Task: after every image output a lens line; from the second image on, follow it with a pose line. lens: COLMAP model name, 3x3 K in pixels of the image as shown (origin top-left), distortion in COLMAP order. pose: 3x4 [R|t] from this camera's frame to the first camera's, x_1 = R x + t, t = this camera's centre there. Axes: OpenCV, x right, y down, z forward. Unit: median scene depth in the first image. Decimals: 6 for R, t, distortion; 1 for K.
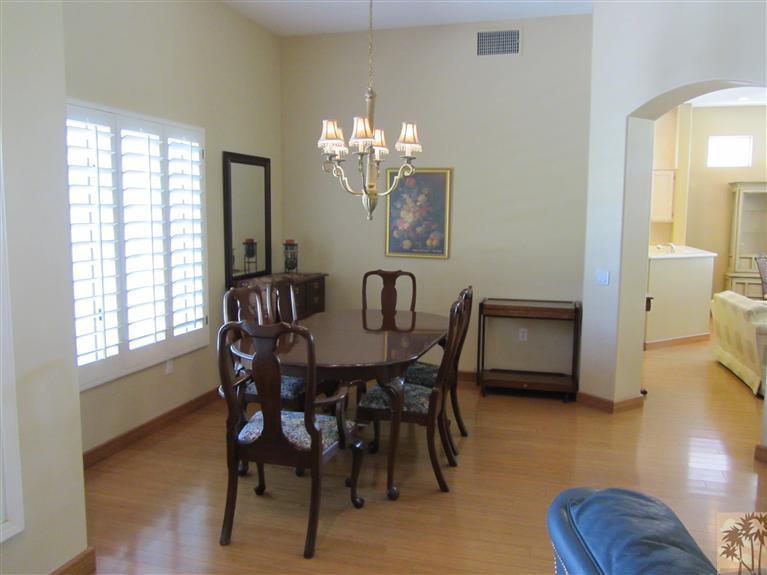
lens RADIAL K [[641.1, 0, 384.1], [0, 641.1, 289.6], [0, 0, 1]] dist [-0.060244, 0.023262]
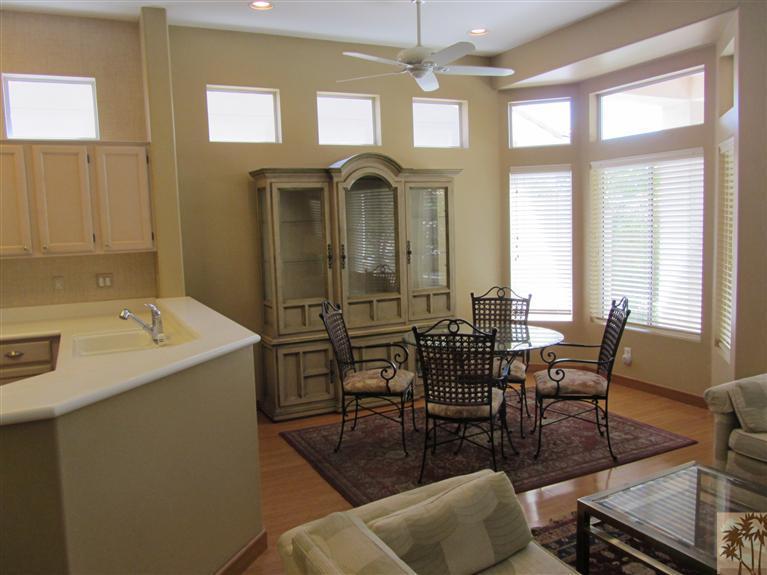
lens RADIAL K [[641.1, 0, 384.6], [0, 641.1, 287.5], [0, 0, 1]] dist [-0.060244, 0.023262]
pose [[0.741972, -0.103199, 0.662440, 0.262495], [0.115218, 0.993009, 0.025647, -0.072006], [-0.660456, 0.057295, 0.748675, 0.524574]]
